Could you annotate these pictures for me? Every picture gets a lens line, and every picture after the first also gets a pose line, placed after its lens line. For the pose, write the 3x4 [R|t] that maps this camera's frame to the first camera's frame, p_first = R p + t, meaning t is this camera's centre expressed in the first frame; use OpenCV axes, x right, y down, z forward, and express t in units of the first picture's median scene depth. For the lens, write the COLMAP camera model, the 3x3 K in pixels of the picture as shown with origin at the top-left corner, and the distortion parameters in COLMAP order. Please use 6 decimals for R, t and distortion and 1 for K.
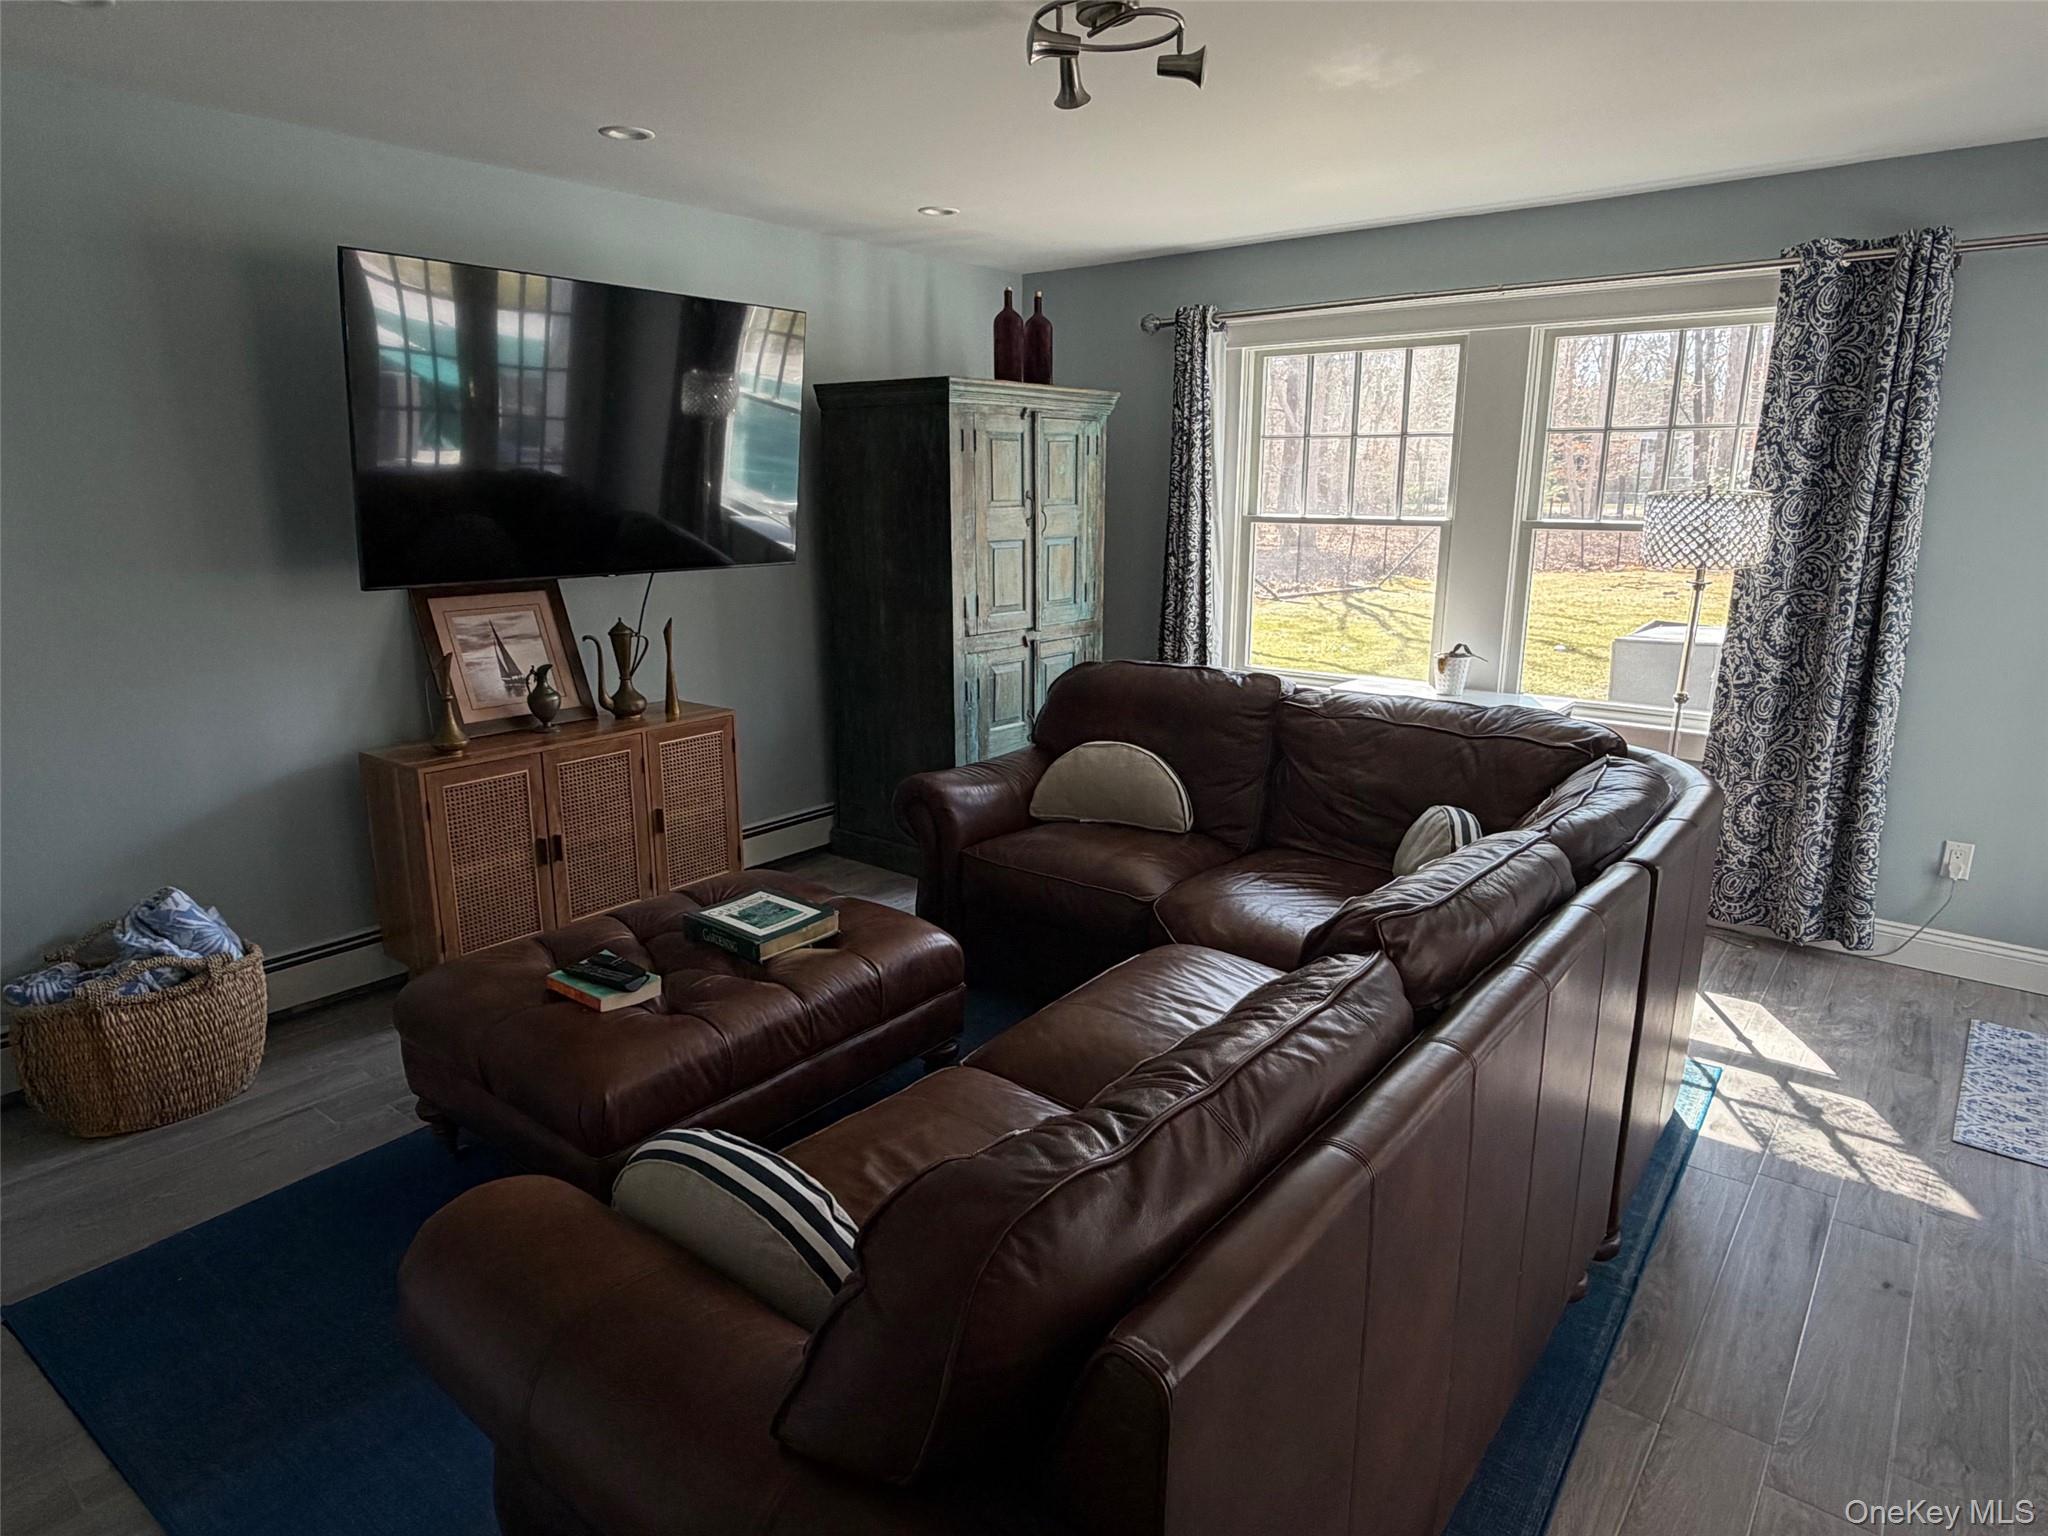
lens RADIAL K [[1179.2, 0, 1024.0], [0, 1179.2, 768.0], [0, 0, 1]] dist [0.001353, 0.000428]
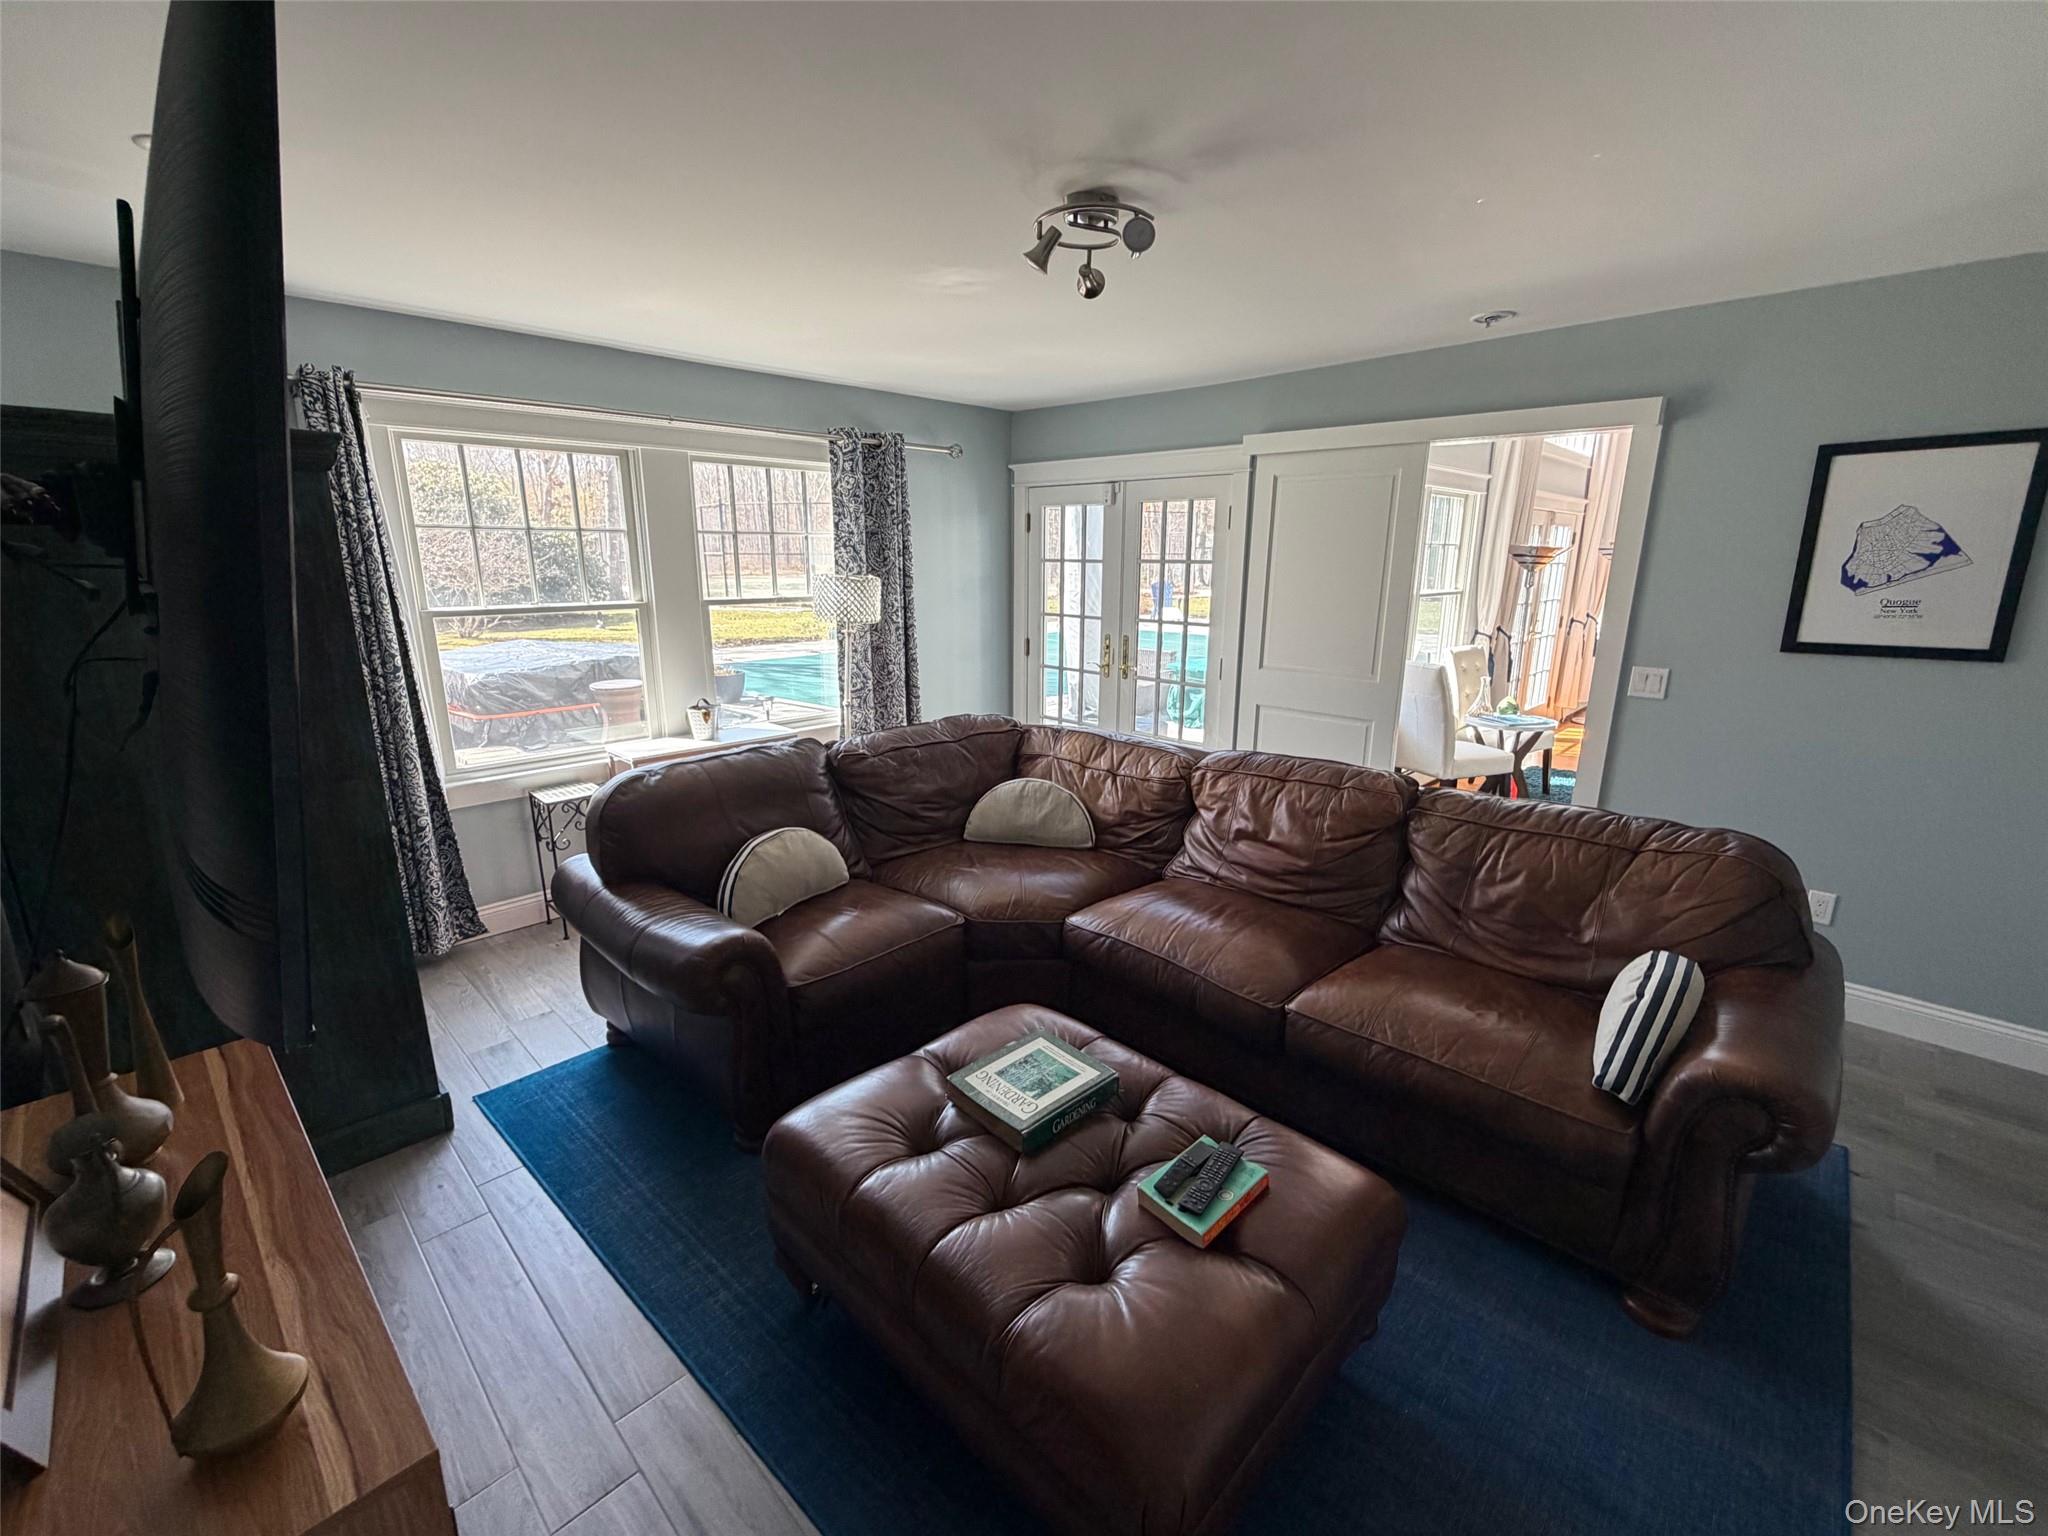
lens RADIAL K [[858.2, 0, 1024.3], [0, 858.2, 762.6], [0, 0, 1]] dist [-0.000749, -0.000085]
pose [[0.086633, -0.234564, 0.968233, -0.547885], [0.240180, 0.948137, 0.208205, -0.162400], [-0.966855, 0.214513, 0.138478, 0.602523]]
